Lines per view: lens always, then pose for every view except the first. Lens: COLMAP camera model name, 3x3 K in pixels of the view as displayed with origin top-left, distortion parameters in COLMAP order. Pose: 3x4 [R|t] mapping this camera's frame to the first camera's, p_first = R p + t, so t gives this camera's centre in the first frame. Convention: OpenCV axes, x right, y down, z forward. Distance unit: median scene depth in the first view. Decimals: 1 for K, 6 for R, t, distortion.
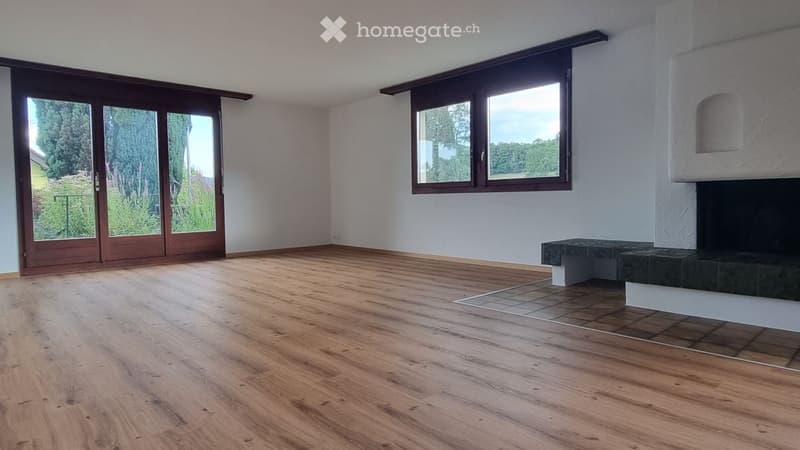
lens RADIAL K [[473.4, 0, 392.9], [0, 473.4, 220.2], [0, 0, 1]] dist [-0.003072, 0.000594]
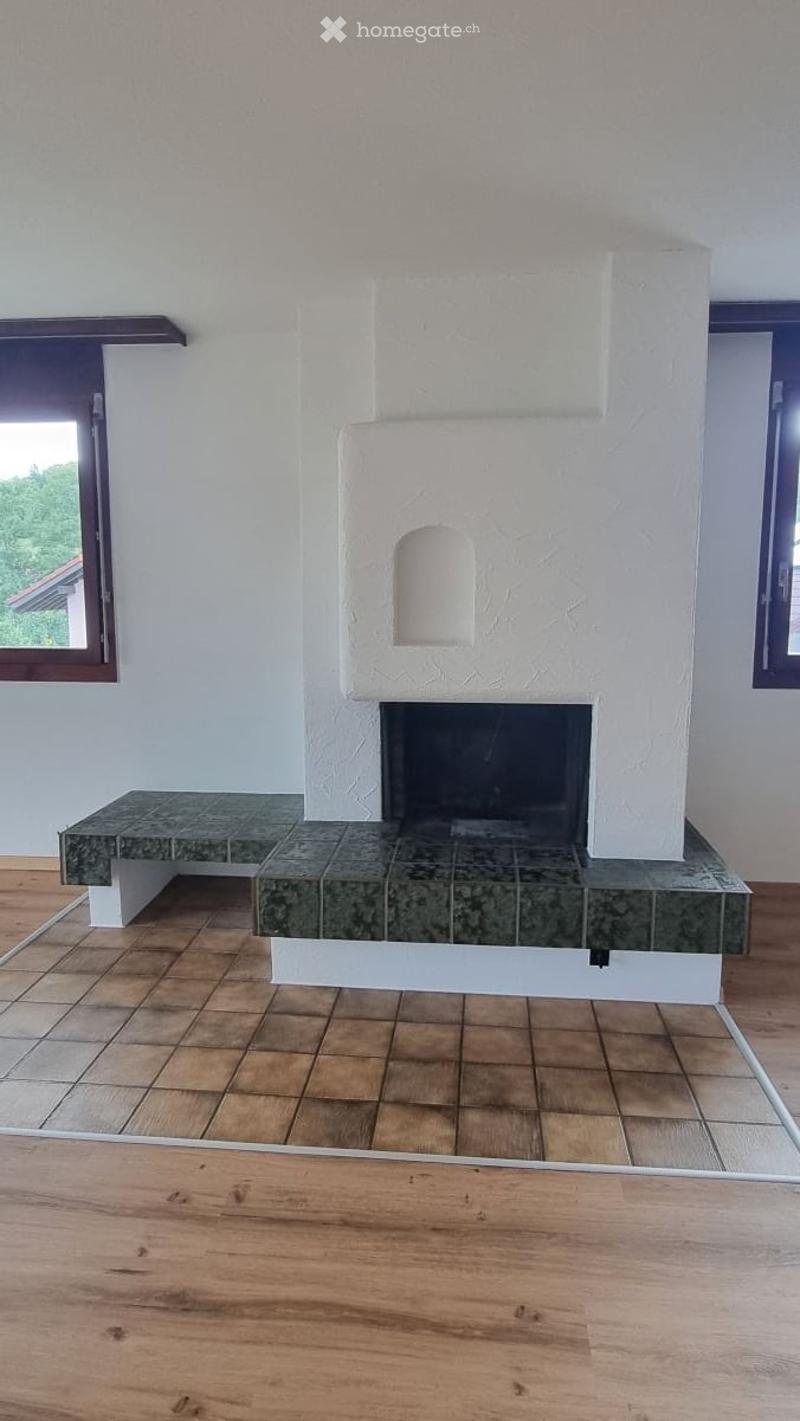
lens RADIAL K [[840.9, 0, 408.0], [0, 840.9, 694.6], [0, 0, 1]] dist [-0.003072, 0.000594]
pose [[0.730822, -0.072408, 0.678716, 0.057246], [0.012848, 0.995641, 0.092384, -0.139804], [-0.682447, -0.058796, 0.728567, 0.300185]]
